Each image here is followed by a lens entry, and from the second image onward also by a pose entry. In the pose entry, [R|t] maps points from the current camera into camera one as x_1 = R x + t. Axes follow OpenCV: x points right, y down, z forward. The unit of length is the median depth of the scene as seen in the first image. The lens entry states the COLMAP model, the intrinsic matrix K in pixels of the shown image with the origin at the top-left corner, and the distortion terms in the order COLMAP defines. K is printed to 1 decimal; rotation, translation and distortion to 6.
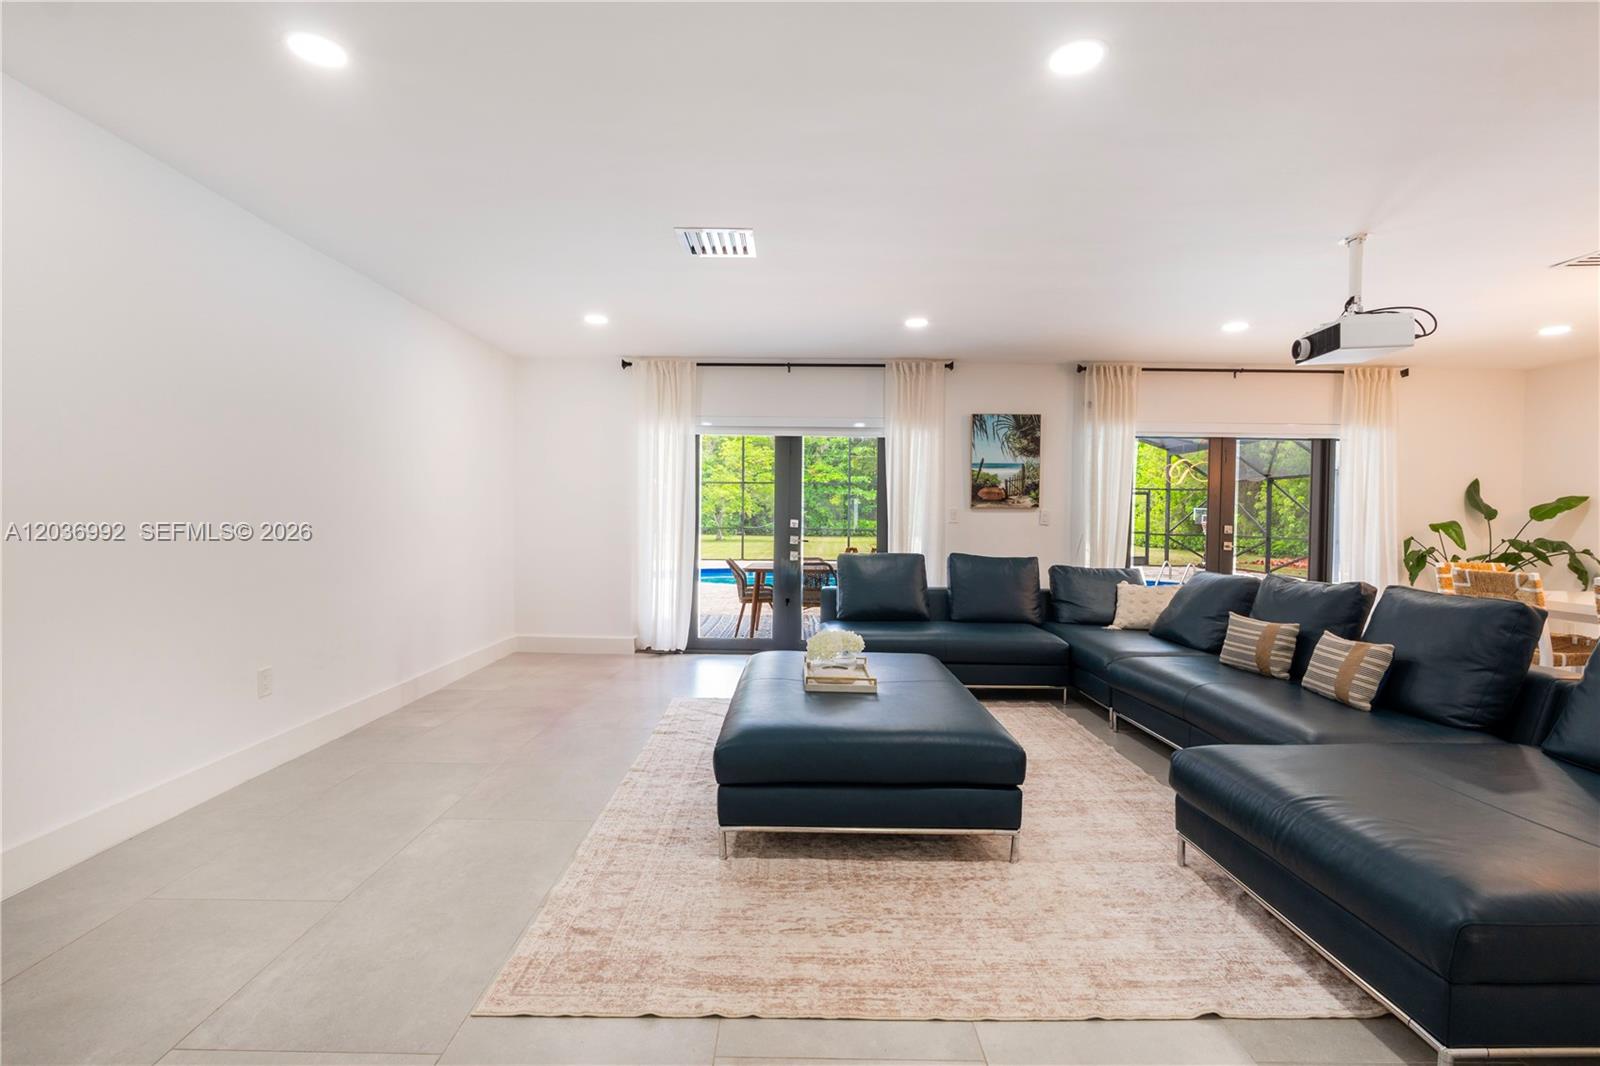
lens RADIAL K [[738.4, 0, 800.6], [0, 738.4, 530.6], [0, 0, 1]] dist [-0.005631, 0.000669]
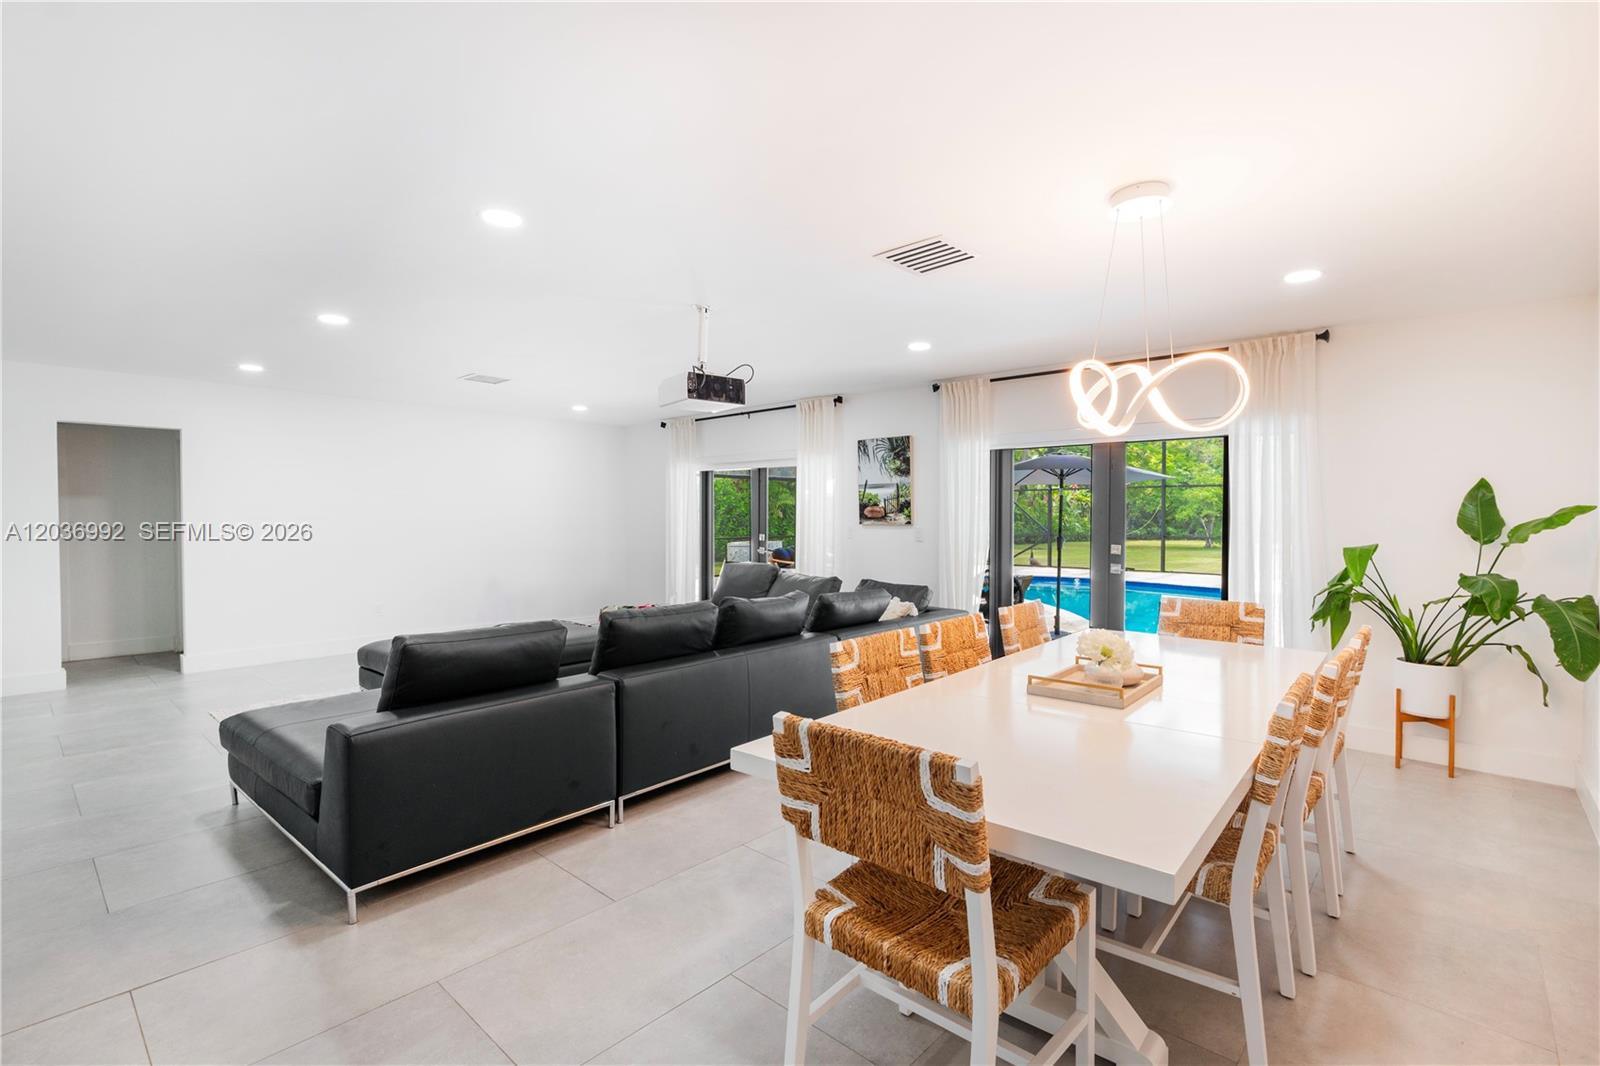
lens RADIAL K [[738.4, 0, 816.8], [0, 738.4, 530.7], [0, 0, 1]] dist [-0.005631, 0.000669]
pose [[0.744364, 0.004466, -0.667759, 0.923057], [-0.007195, 0.999973, -0.001332, -0.020304], [0.667735, 0.005796, 0.744376, 0.134358]]
